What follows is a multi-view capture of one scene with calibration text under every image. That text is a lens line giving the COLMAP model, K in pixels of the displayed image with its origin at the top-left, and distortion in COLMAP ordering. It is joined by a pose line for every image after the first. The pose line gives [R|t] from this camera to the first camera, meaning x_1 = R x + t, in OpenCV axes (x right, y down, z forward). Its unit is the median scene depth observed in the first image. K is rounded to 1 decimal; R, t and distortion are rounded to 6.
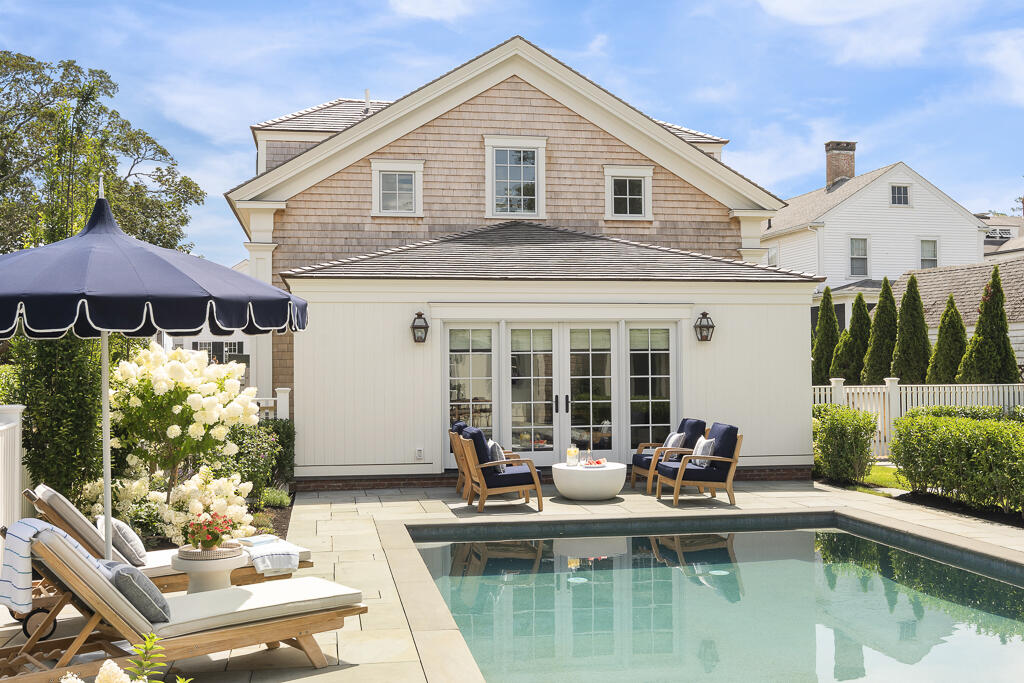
lens RADIAL K [[1091.8, 0, 512.1], [0, 1091.8, 335.8], [0, 0, 1]] dist [0.002049, 0.000000]
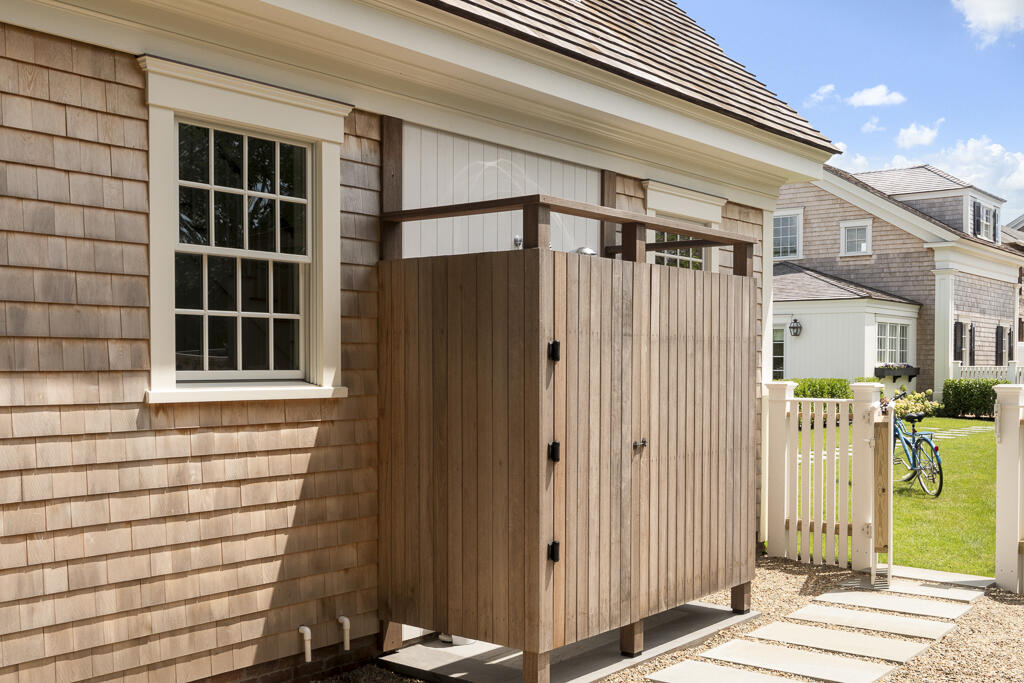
lens RADIAL K [[1091.8, 0, 512.3], [0, 1091.8, 348.5], [0, 0, 1]] dist [0.002049, 0.000000]
pose [[0.651372, 0.000906, -0.758758, 0.976322], [0.013442, 0.999829, 0.012733, -0.002738], [0.758639, -0.018493, 0.651249, -0.362092]]
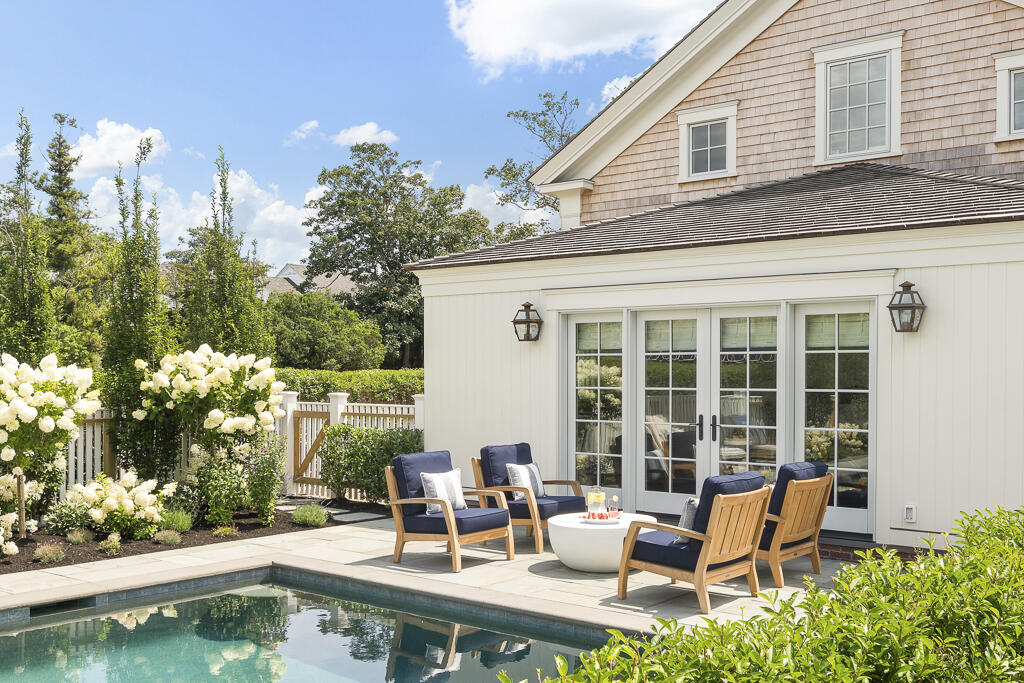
lens RADIAL K [[1091.8, 0, 523.1], [0, 1091.8, 382.5], [0, 0, 1]] dist [0.002049, 0.000000]
pose [[0.638240, 0.015232, -0.769686, 0.410303], [0.017056, 0.999279, 0.033919, 0.007085], [0.769648, -0.034776, 0.637520, 0.391875]]
